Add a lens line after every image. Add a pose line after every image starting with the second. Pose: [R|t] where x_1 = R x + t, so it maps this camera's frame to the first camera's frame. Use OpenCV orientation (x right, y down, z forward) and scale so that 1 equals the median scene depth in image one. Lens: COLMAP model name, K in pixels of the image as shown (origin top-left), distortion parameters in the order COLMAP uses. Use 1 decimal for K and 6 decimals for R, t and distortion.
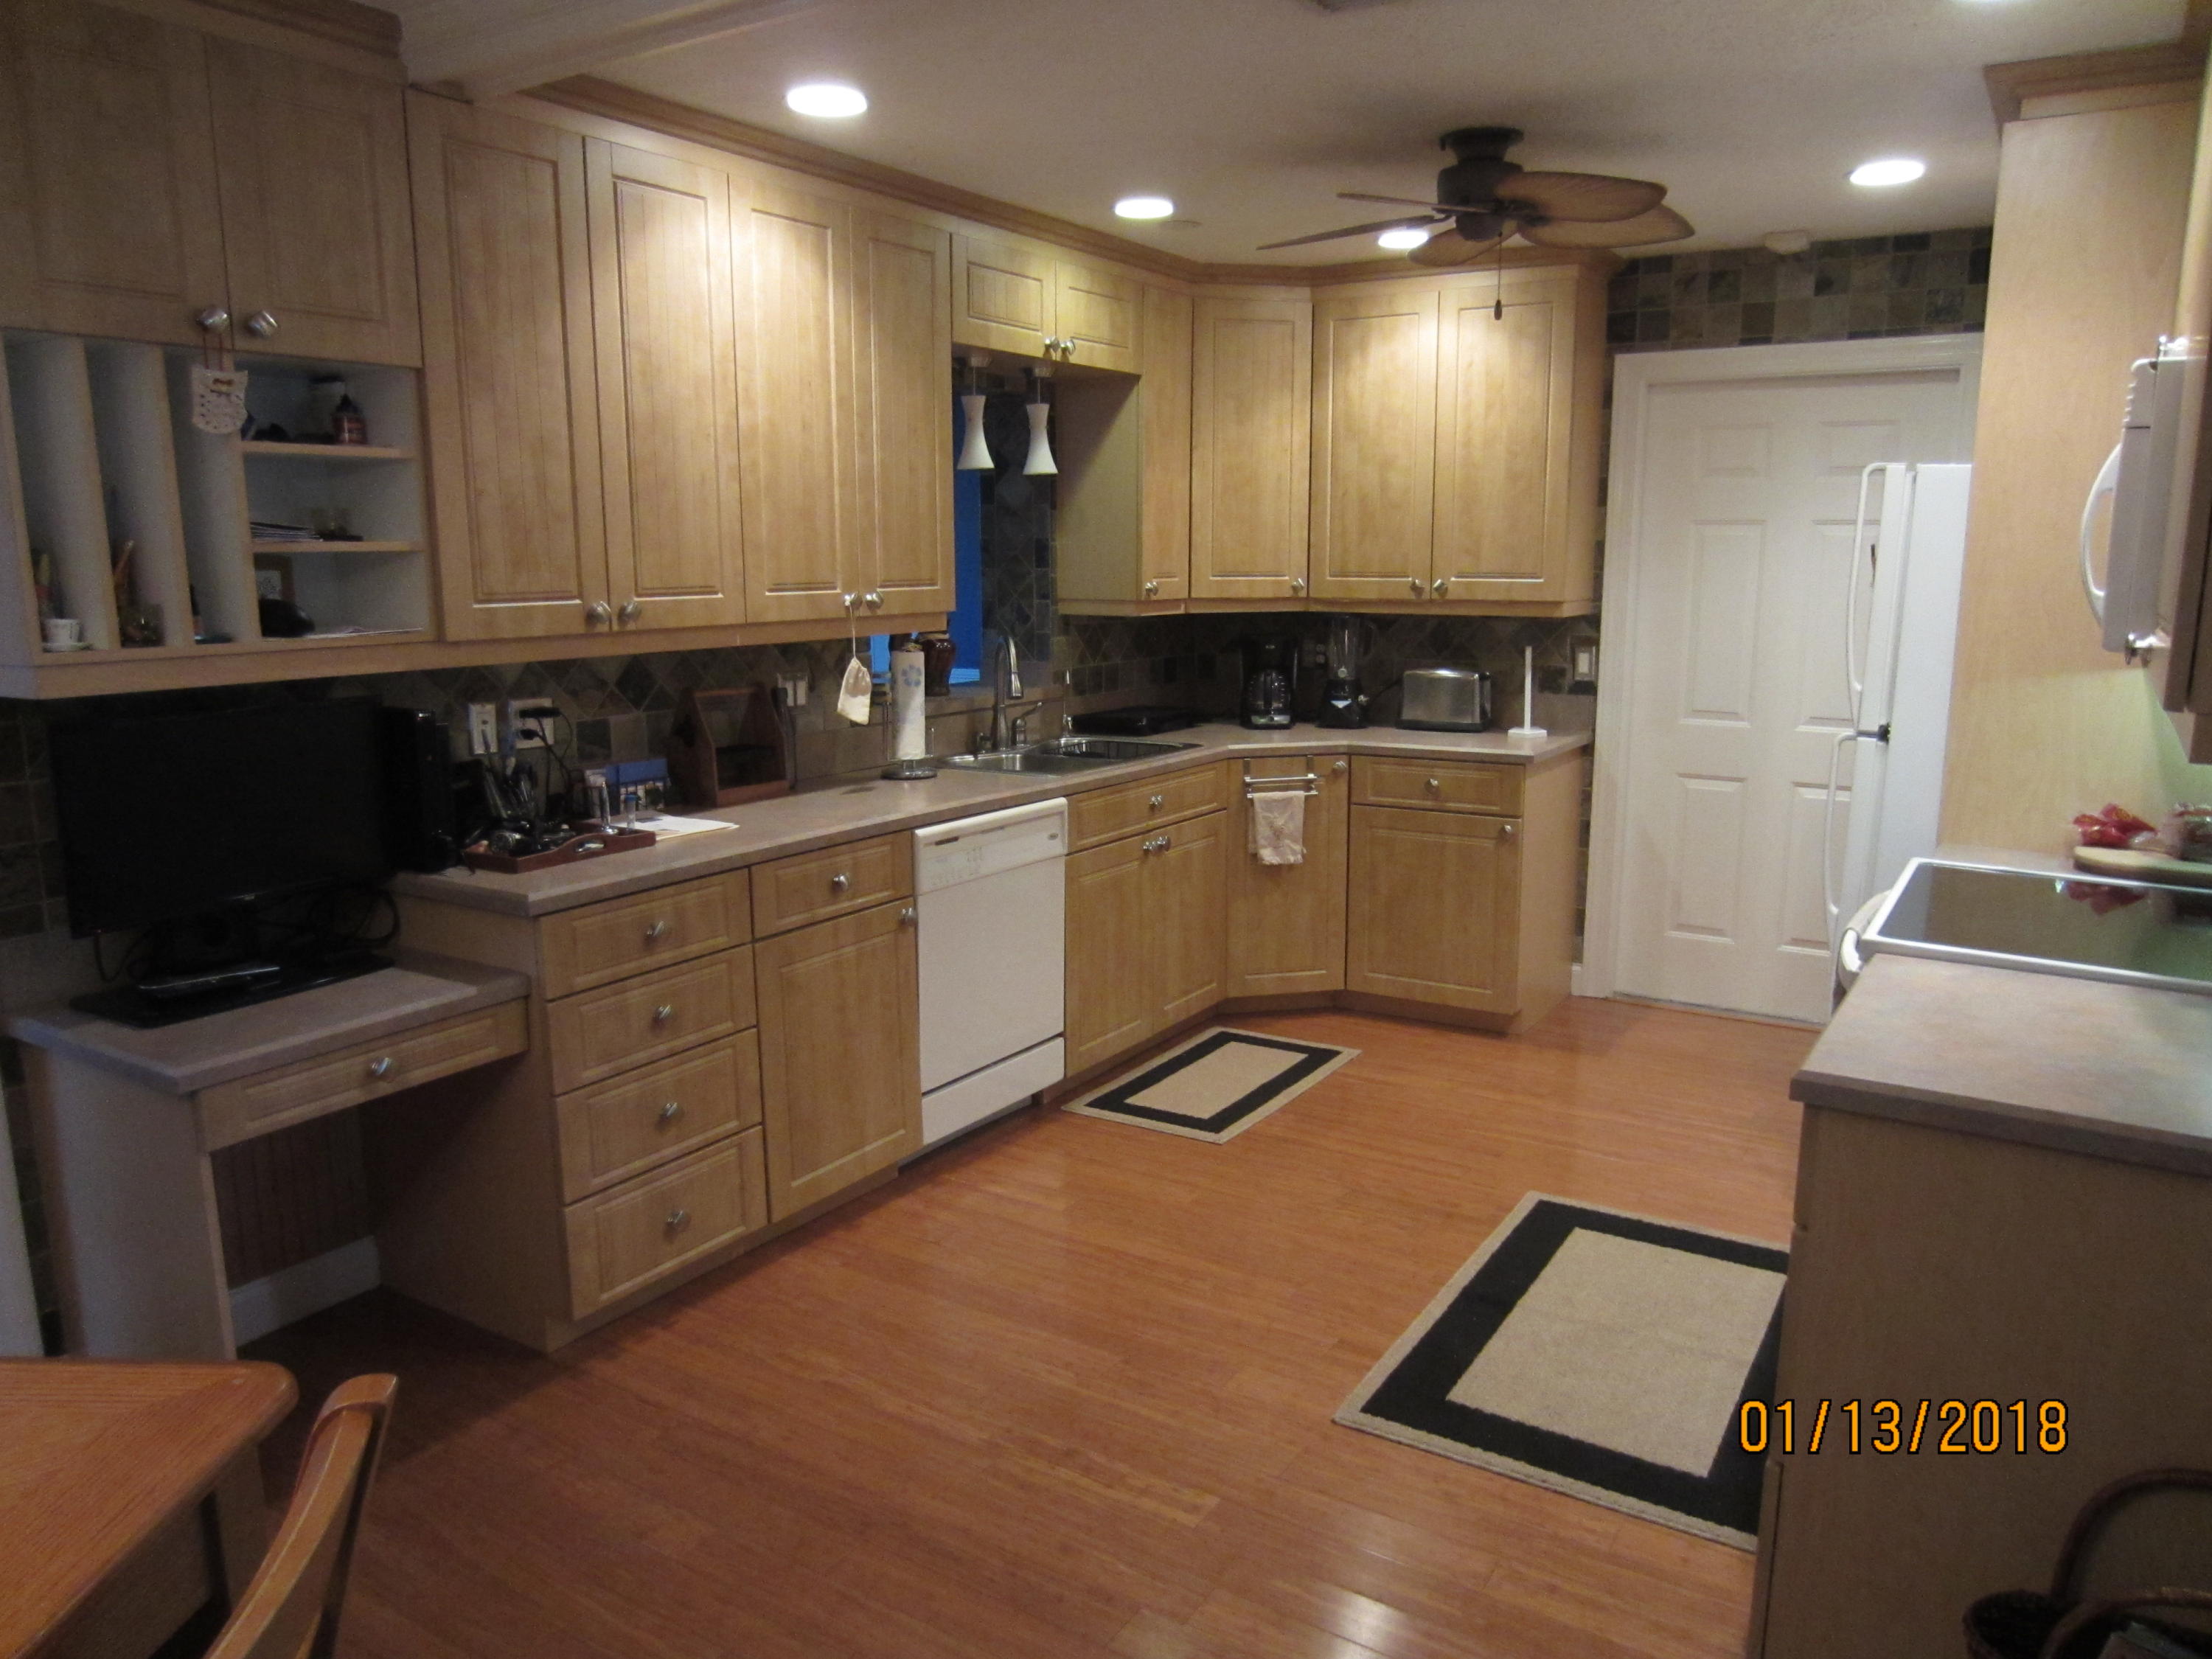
lens RADIAL K [[1556.3, 0, 1110.0], [0, 1556.3, 834.8], [0, 0, 1]] dist [-0.040518, 0.021565]
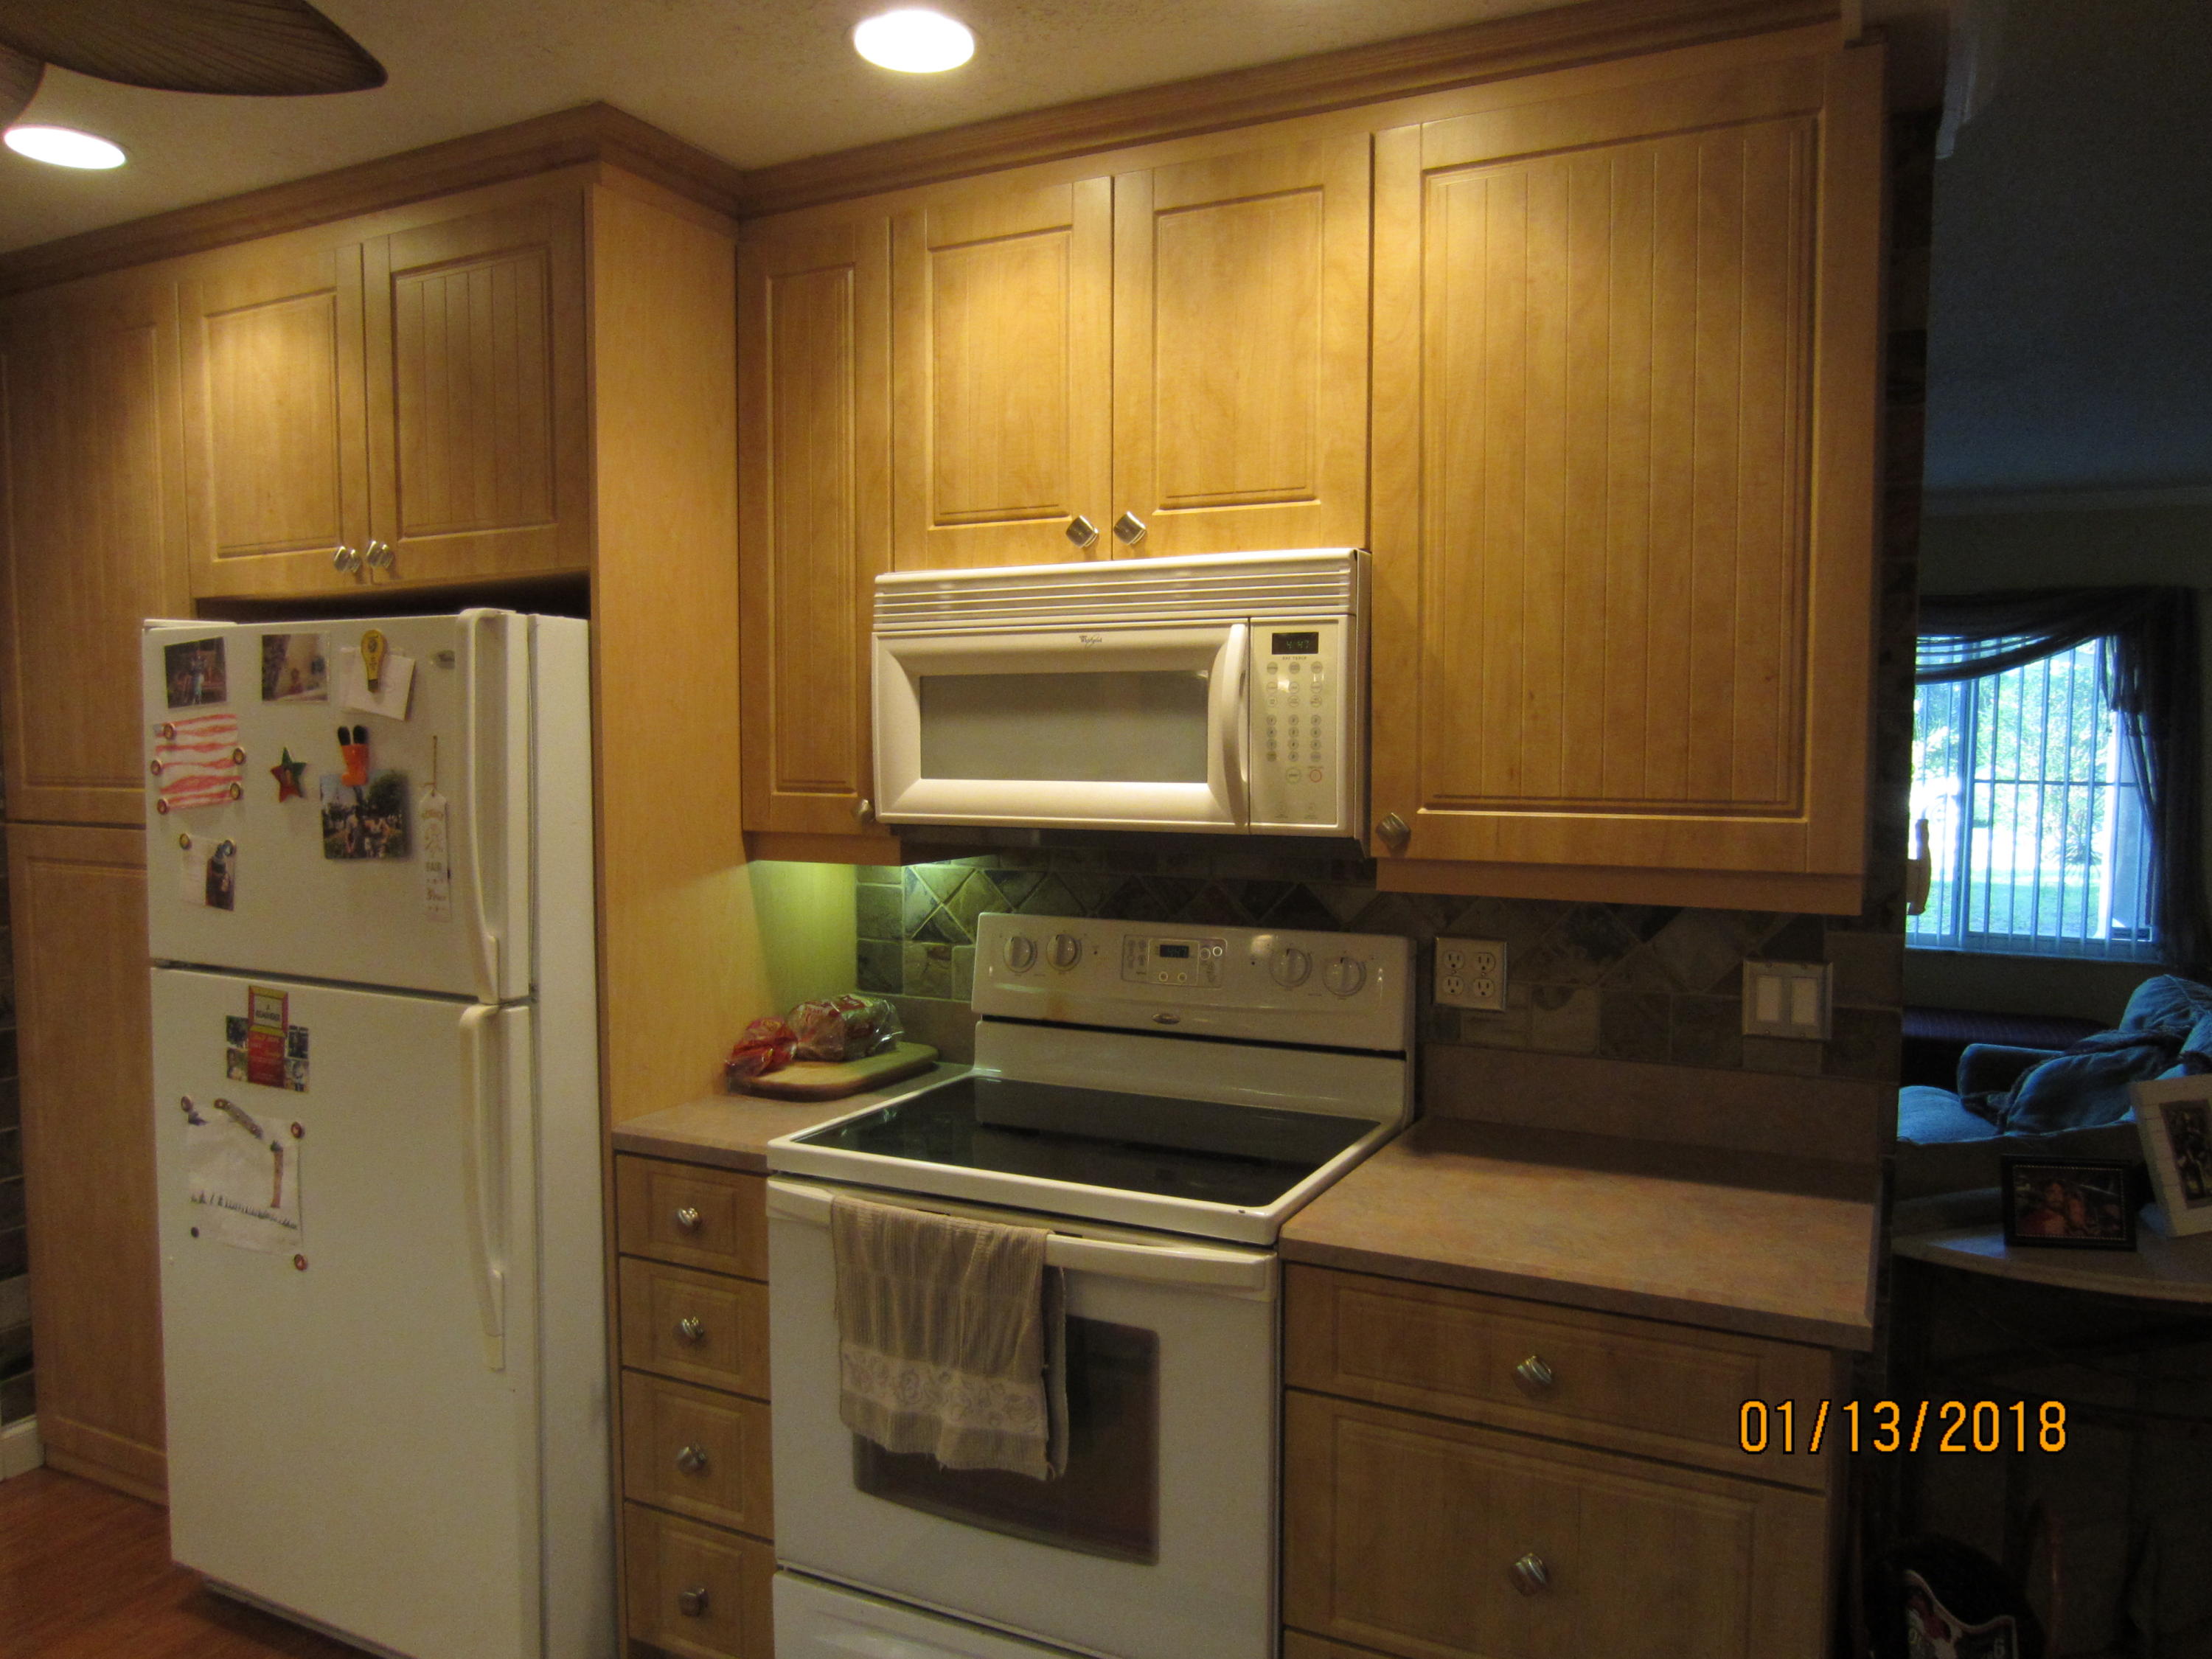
lens RADIAL K [[1556.3, 0, 1107.6], [0, 1556.3, 832.5], [0, 0, 1]] dist [-0.040518, 0.021565]
pose [[-0.091283, -0.070116, 0.993353, -0.173994], [0.185379, 0.978885, 0.086130, -0.126847], [-0.978418, 0.192009, -0.076357, 0.672241]]
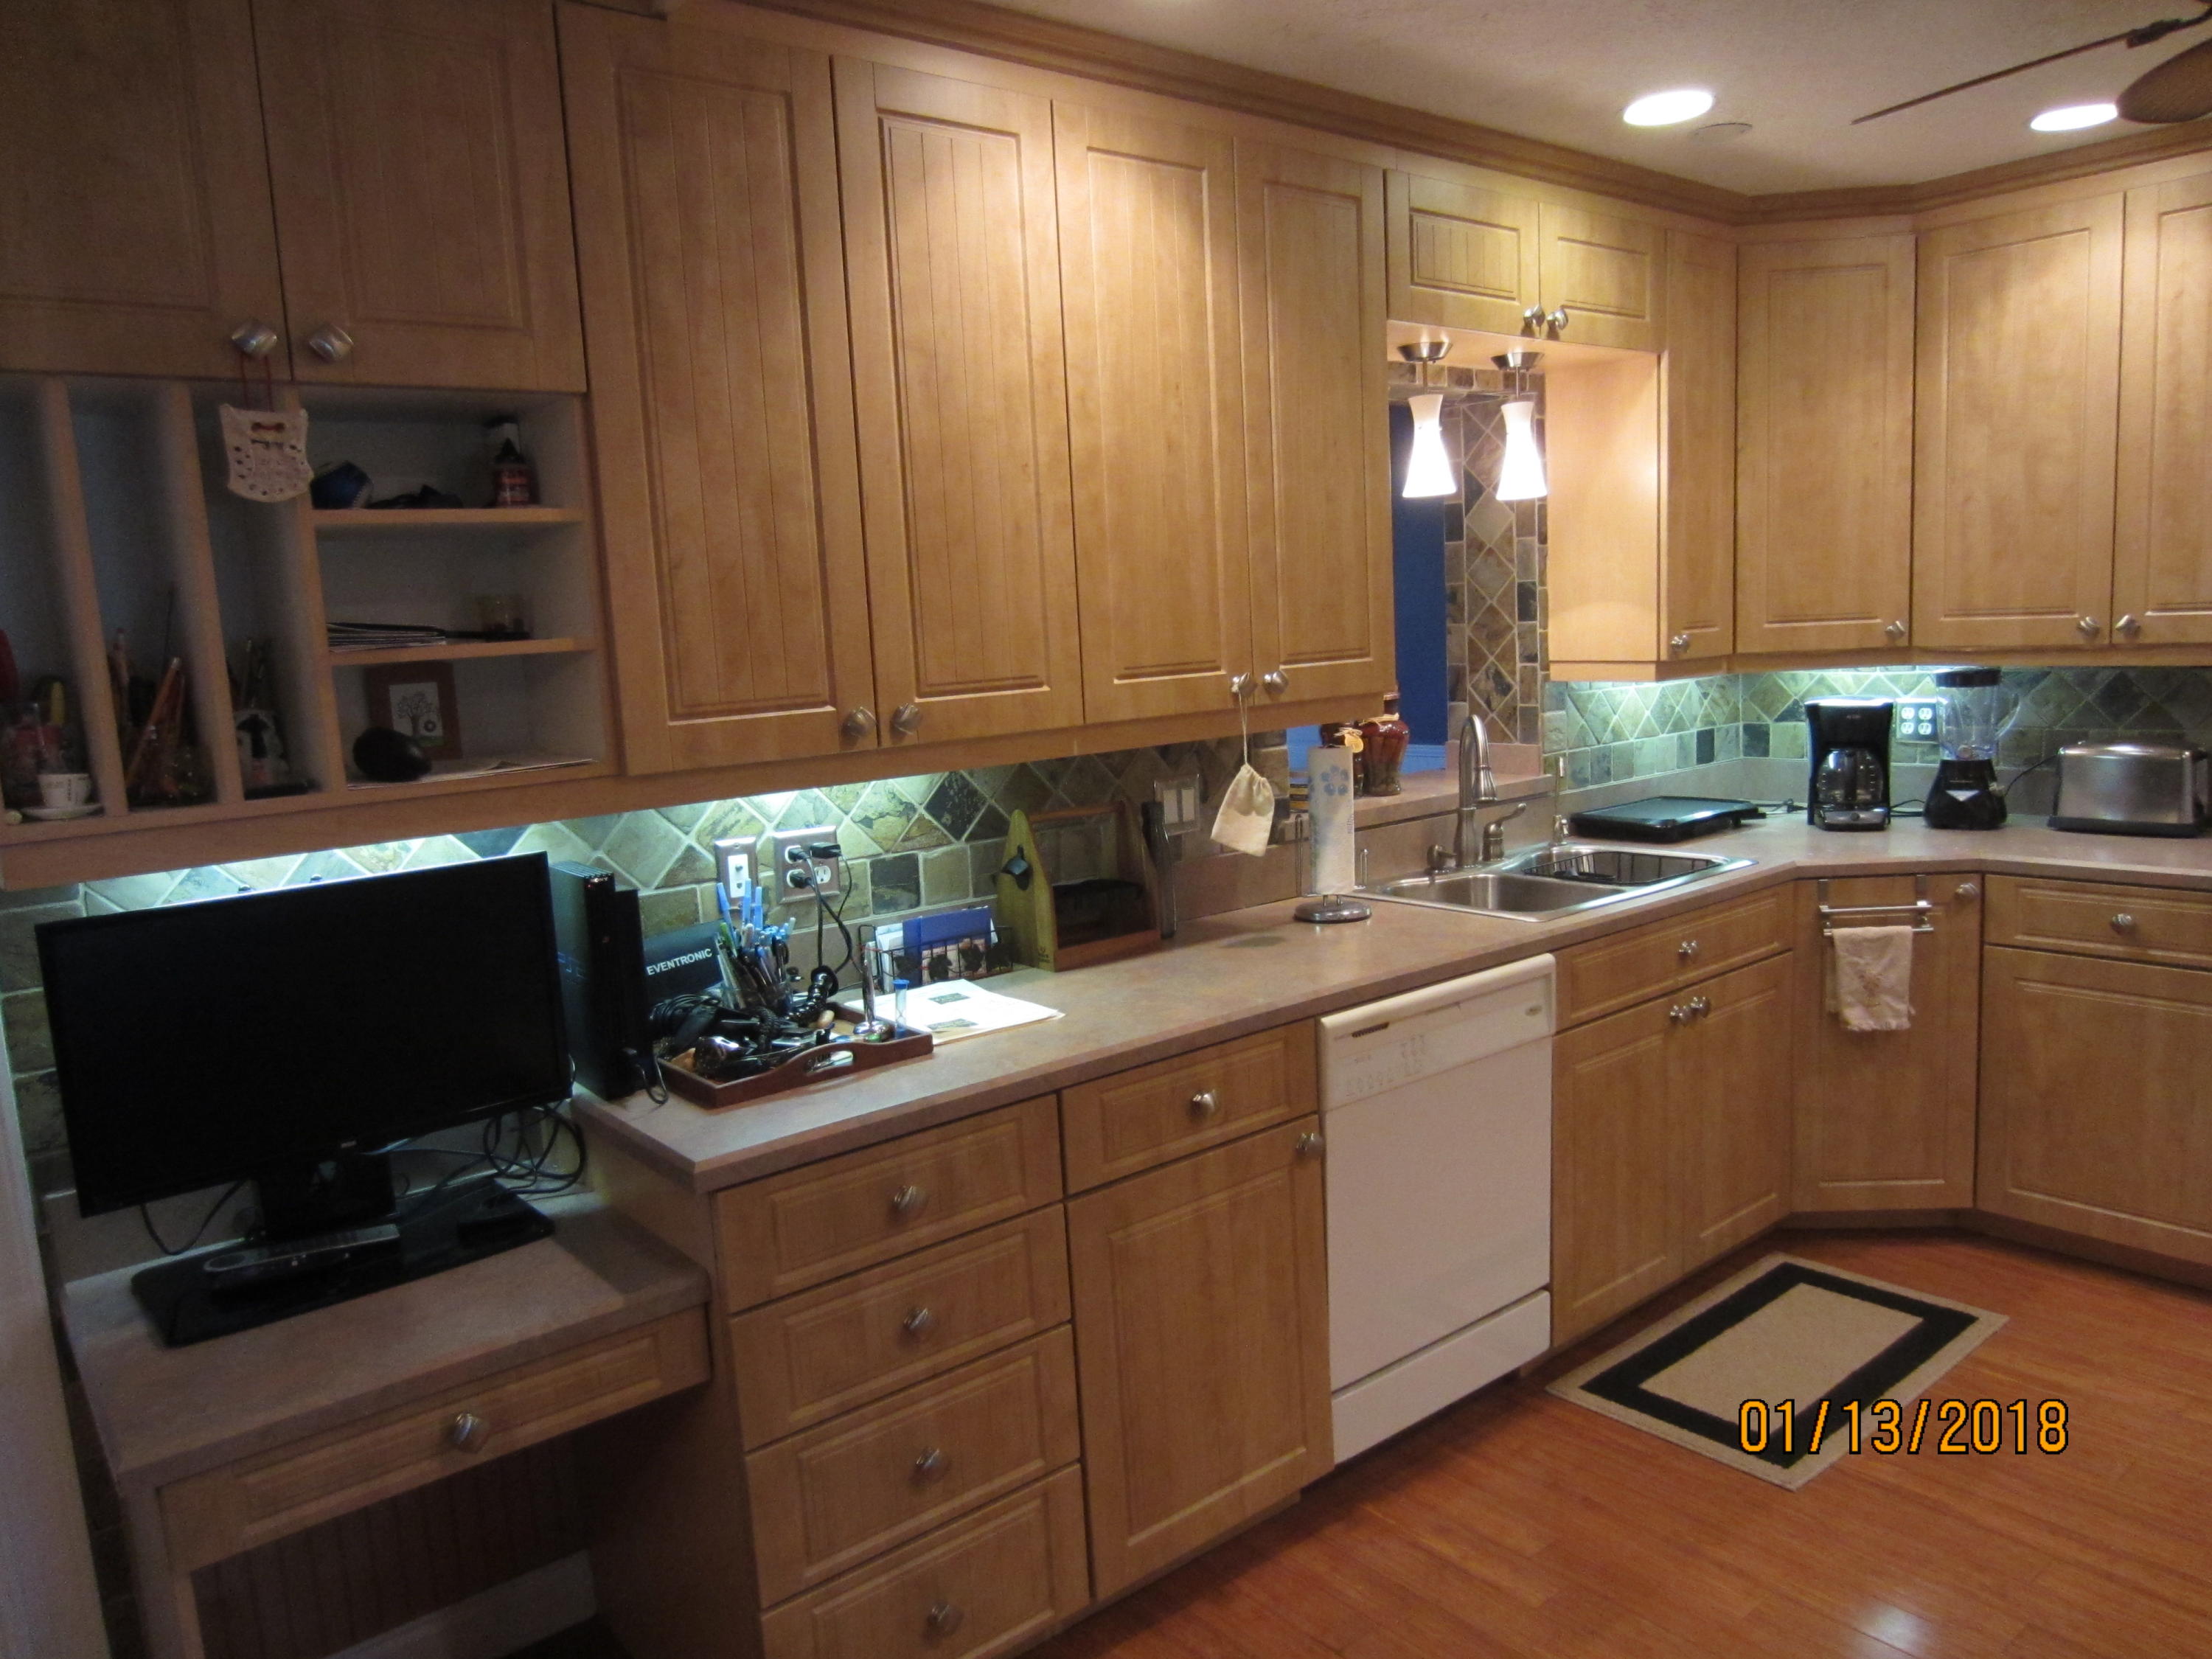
lens RADIAL K [[1556.3, 0, 1114.1], [0, 1556.3, 830.5], [0, 0, 1]] dist [-0.040518, 0.021565]
pose [[0.949177, -0.000669, -0.314741, 0.003858], [-0.009092, 0.999522, -0.029545, -0.061079], [0.314610, 0.030905, 0.948718, 0.298783]]
